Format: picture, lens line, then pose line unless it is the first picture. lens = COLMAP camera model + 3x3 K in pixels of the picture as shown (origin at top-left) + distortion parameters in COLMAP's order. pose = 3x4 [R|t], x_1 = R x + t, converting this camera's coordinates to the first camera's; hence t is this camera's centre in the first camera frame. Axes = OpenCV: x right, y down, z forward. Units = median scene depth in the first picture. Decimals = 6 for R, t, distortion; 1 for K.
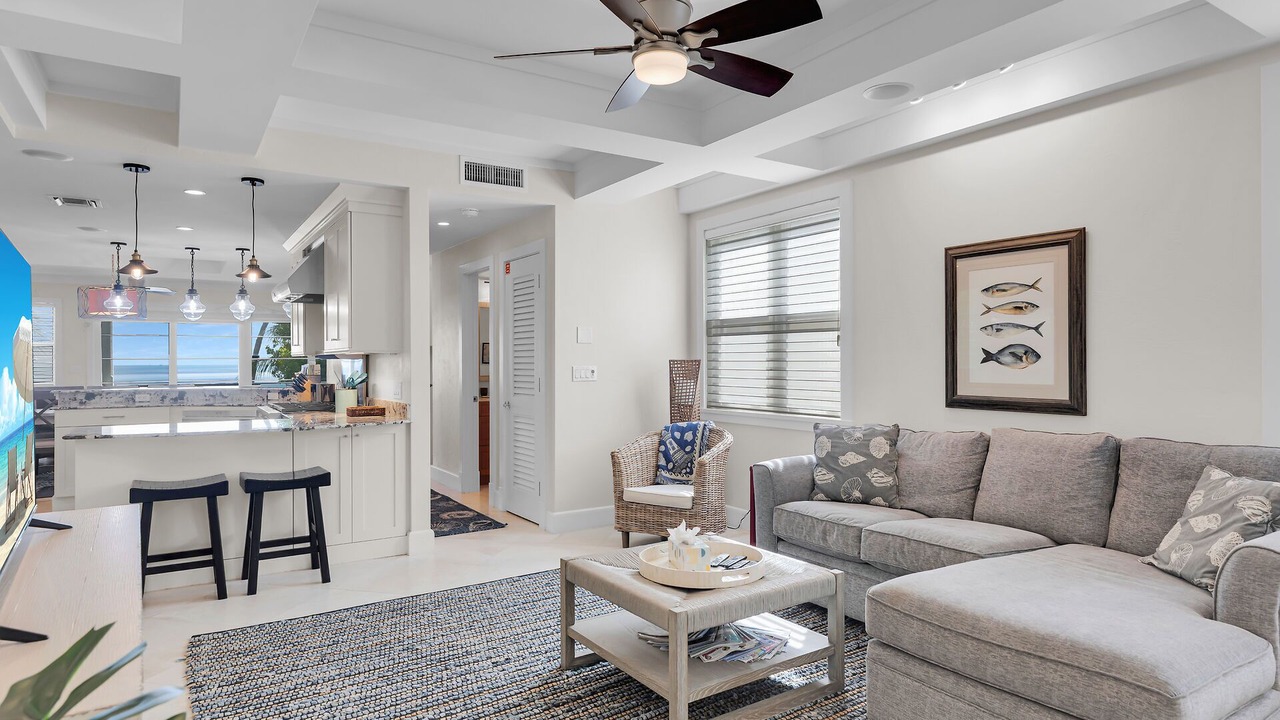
lens RADIAL K [[735.7, 0, 643.3], [0, 735.7, 358.9], [0, 0, 1]] dist [0.003326, 0.000332]
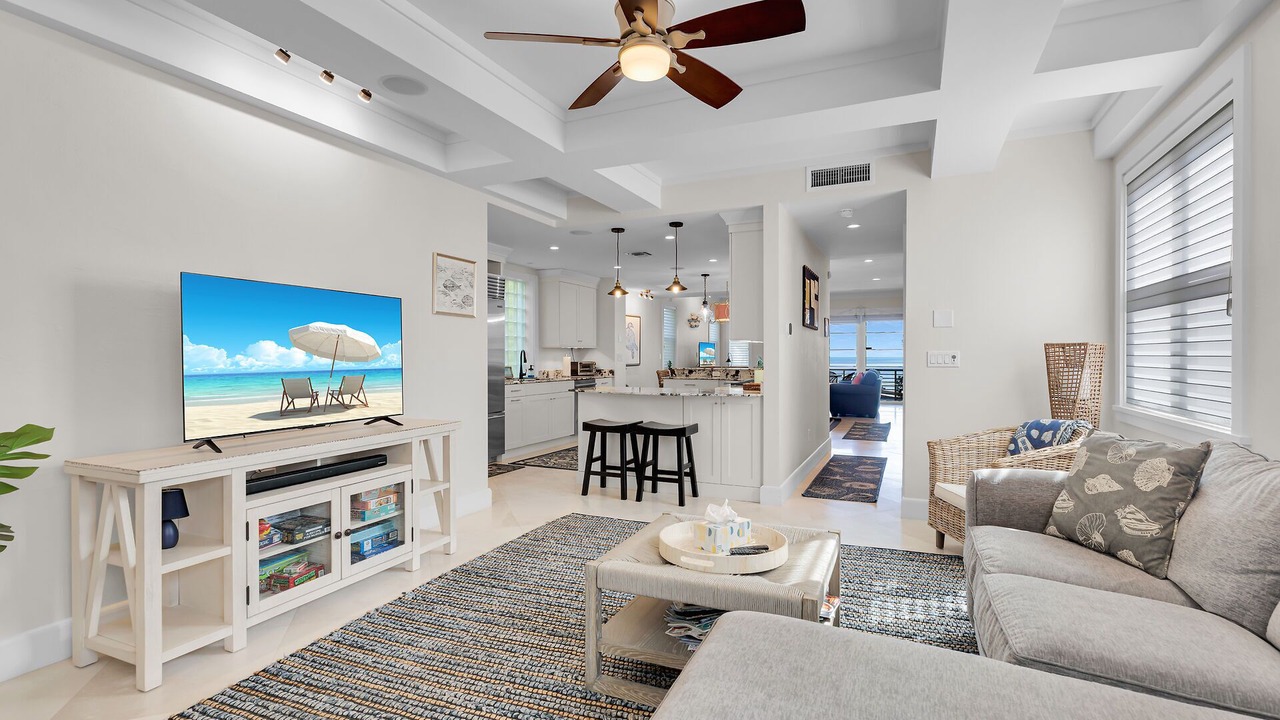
lens RADIAL K [[598.6, 0, 637.8], [0, 598.6, 358.8], [0, 0, 1]] dist [-0.000364, -0.000114]
pose [[0.533948, 0.007750, -0.845482, 0.505606], [0.001038, 0.999951, 0.009822, 0.015996], [0.845517, -0.006122, 0.533913, 0.350836]]
